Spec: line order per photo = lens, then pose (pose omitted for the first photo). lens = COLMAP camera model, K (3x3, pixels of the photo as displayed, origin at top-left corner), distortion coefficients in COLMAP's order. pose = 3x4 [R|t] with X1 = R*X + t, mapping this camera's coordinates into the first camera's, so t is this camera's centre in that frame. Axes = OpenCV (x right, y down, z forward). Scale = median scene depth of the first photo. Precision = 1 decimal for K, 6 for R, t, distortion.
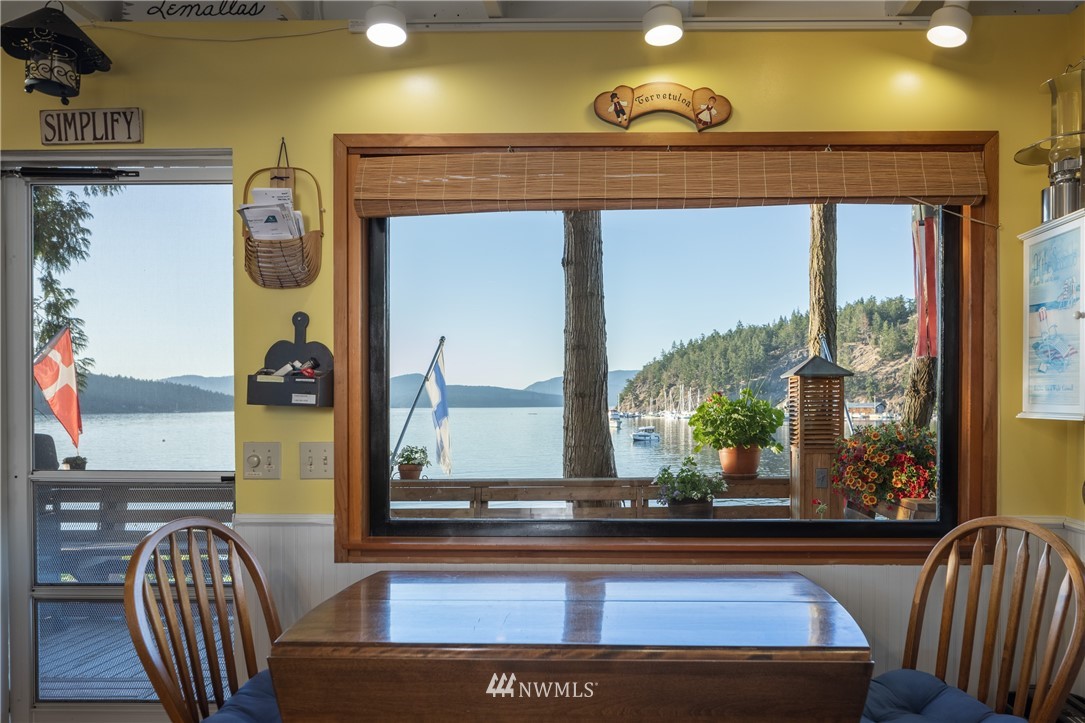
lens RADIAL K [[741.3, 0, 613.1], [0, 741.3, 407.7], [0, 0, 1]] dist [-0.003115, -0.001437]
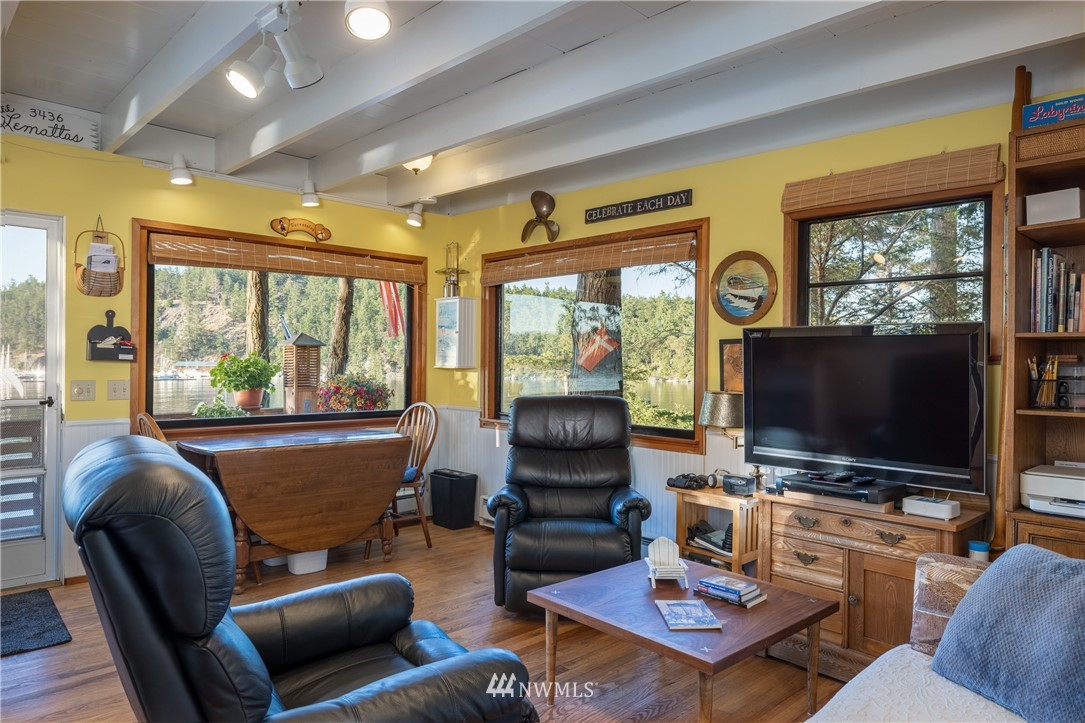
lens RADIAL K [[705.3, 0, 549.8], [0, 705.3, 366.6], [0, 0, 1]] dist [0.010746, 0.001271]
pose [[0.715547, 0.004049, 0.698553, -0.873645], [-0.003645, 0.999991, -0.002063, 0.012739], [-0.698556, -0.001070, 0.715555, -1.041683]]
